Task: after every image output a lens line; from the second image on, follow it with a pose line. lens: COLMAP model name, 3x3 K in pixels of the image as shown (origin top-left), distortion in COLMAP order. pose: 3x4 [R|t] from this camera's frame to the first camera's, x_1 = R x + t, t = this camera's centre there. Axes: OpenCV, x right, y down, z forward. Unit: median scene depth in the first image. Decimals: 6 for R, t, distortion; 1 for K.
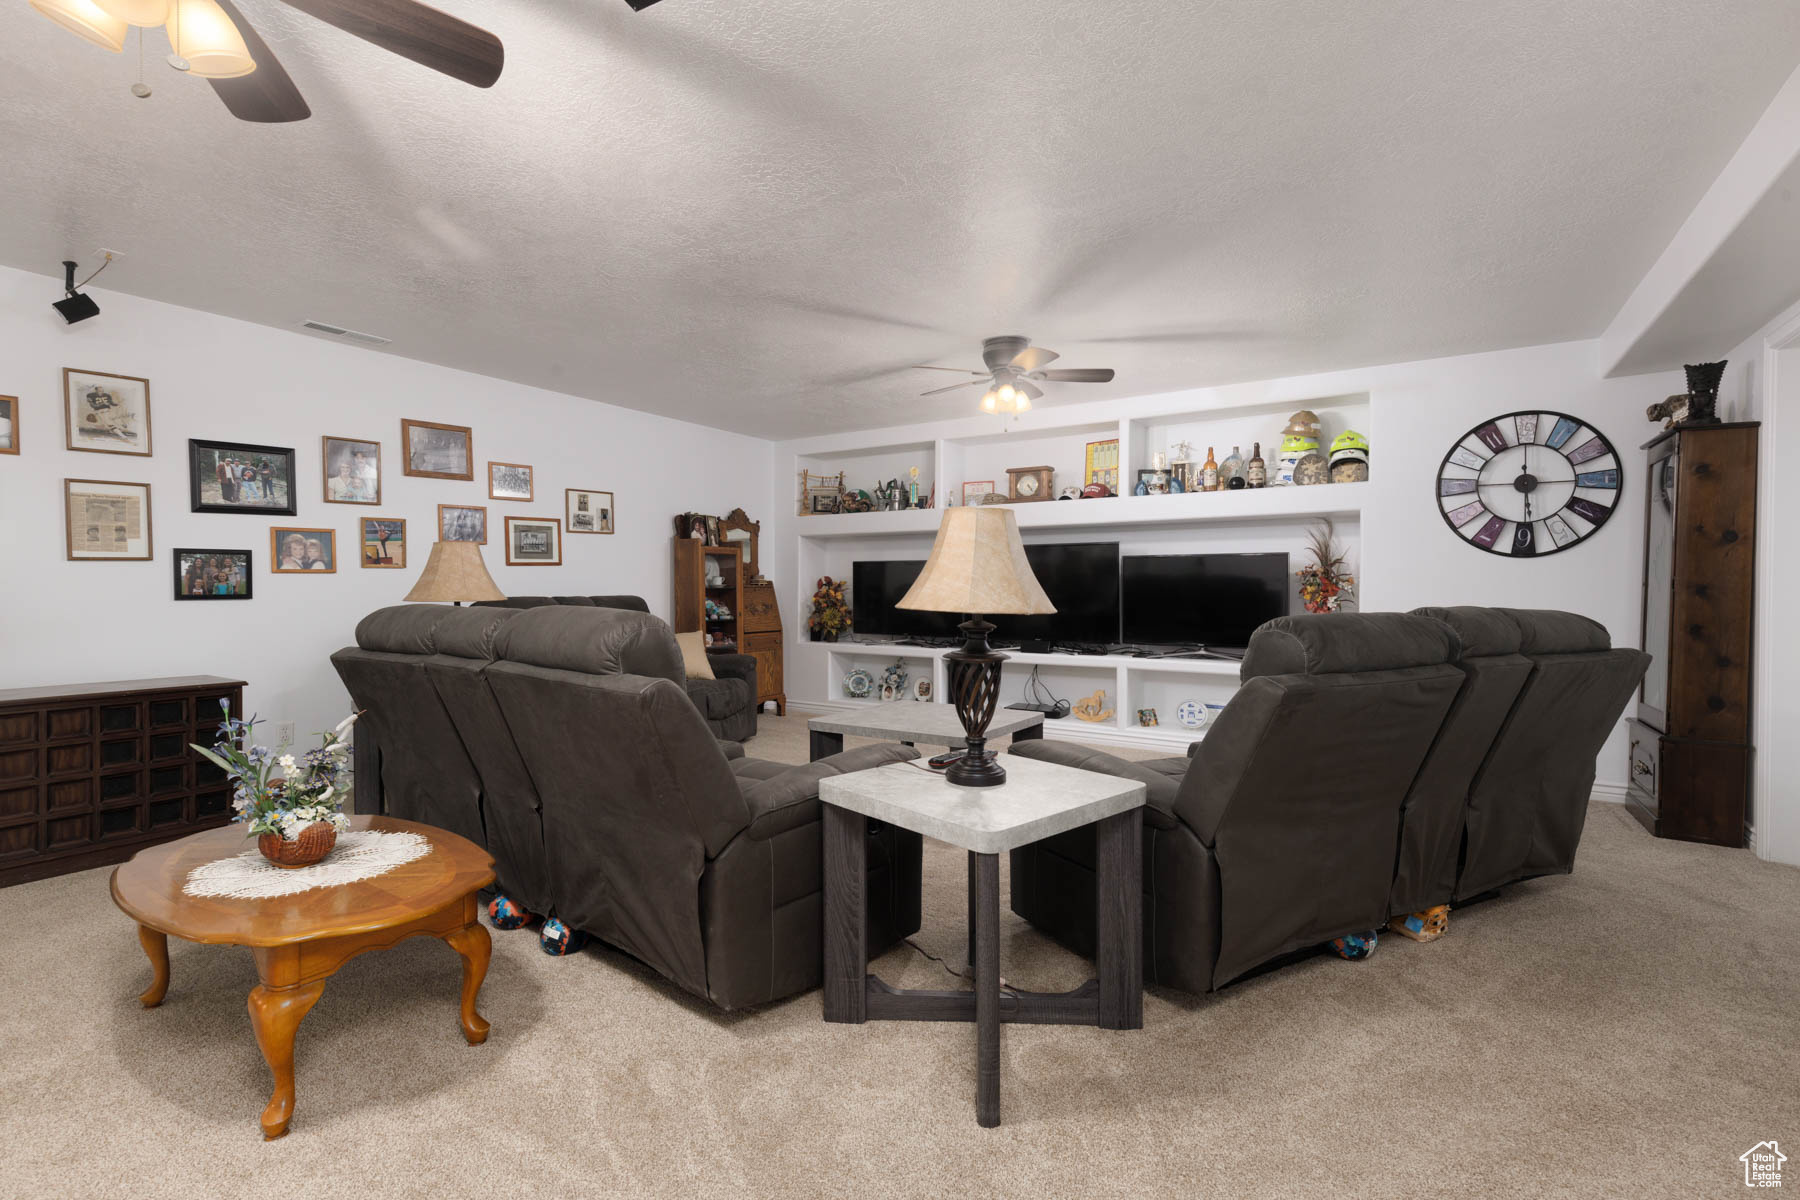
lens RADIAL K [[804.1, 0, 900.7], [0, 804.1, 598.5], [0, 0, 1]] dist [0.004230, -0.002409]
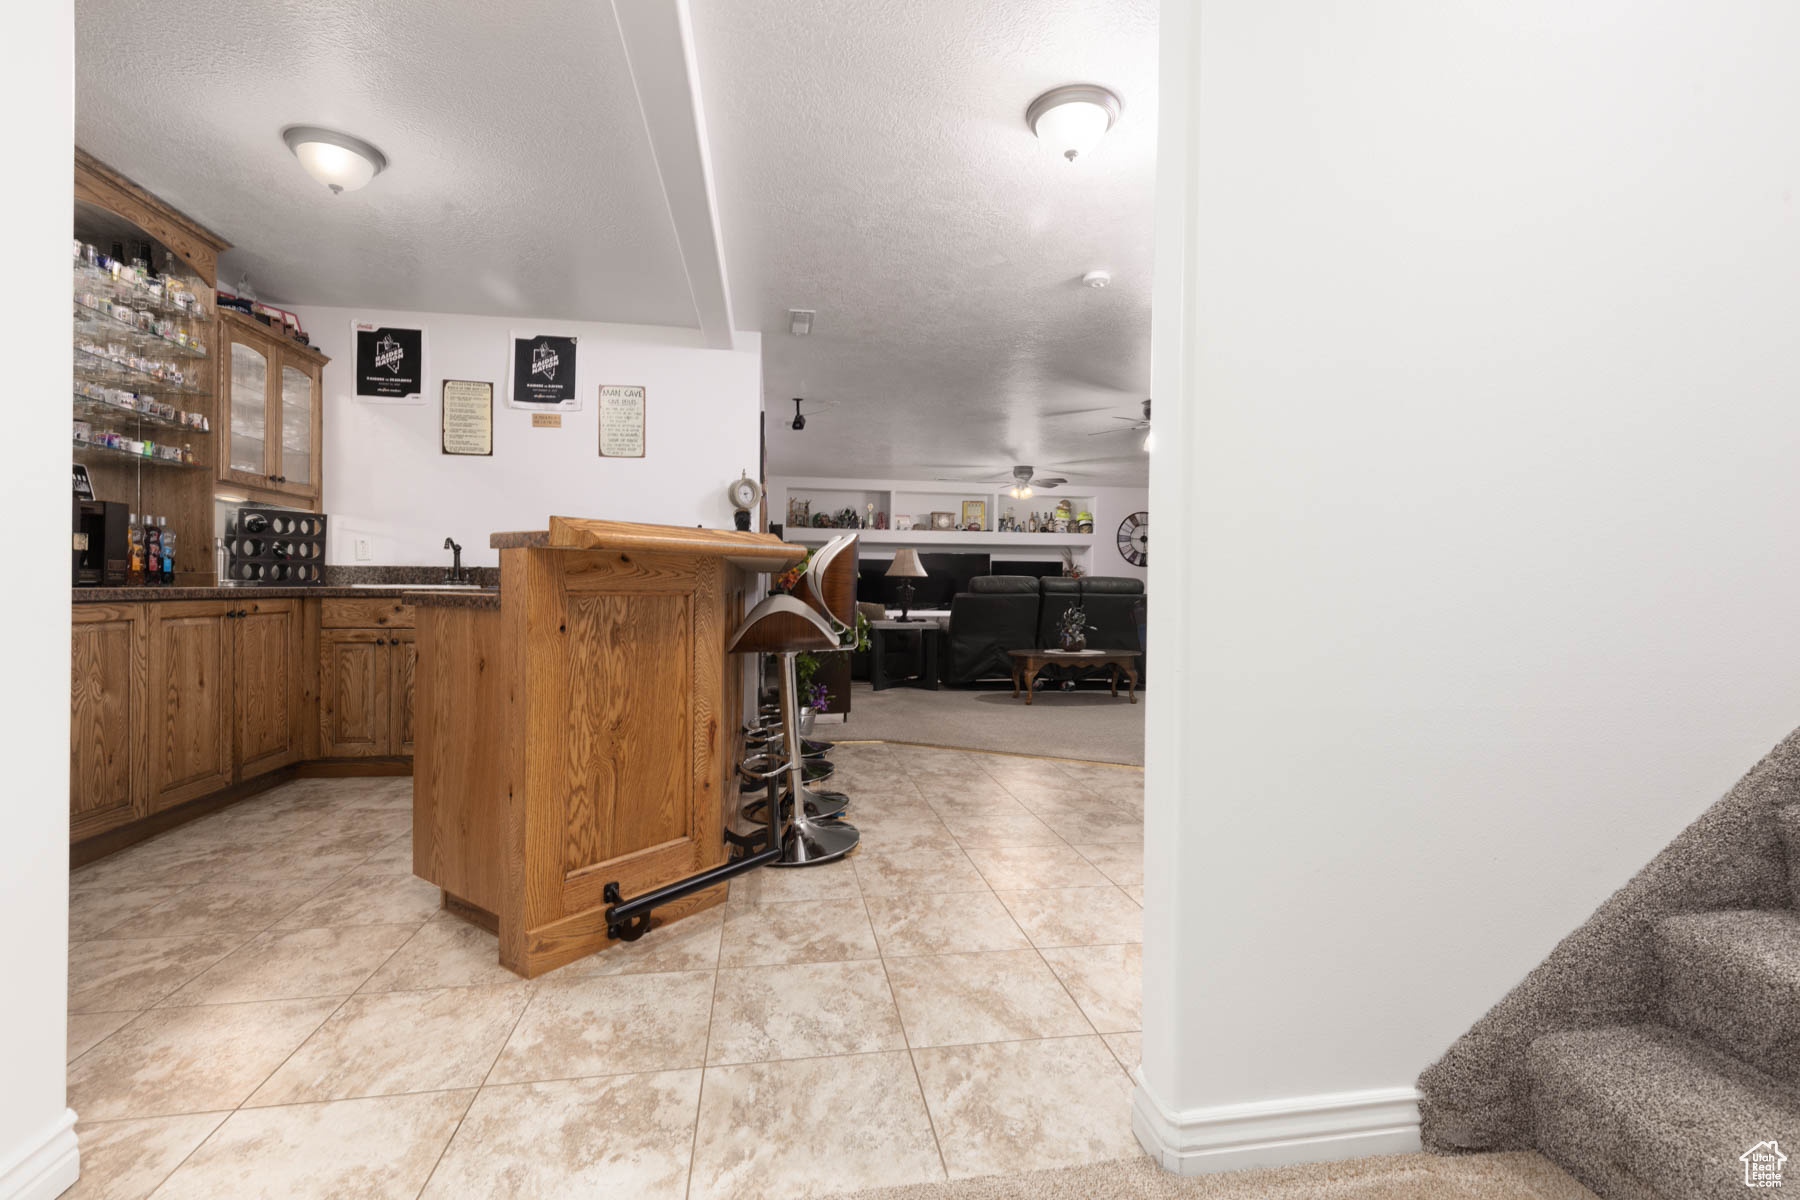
lens RADIAL K [[804.1, 0, 901.4], [0, 804.1, 592.8], [0, 0, 1]] dist [0.004230, -0.002409]
pose [[0.747609, 0.001408, 0.664137, -1.493770], [0.000946, 0.999994, -0.003185, 0.040509], [-0.664138, 0.003009, 0.747604, -0.433475]]
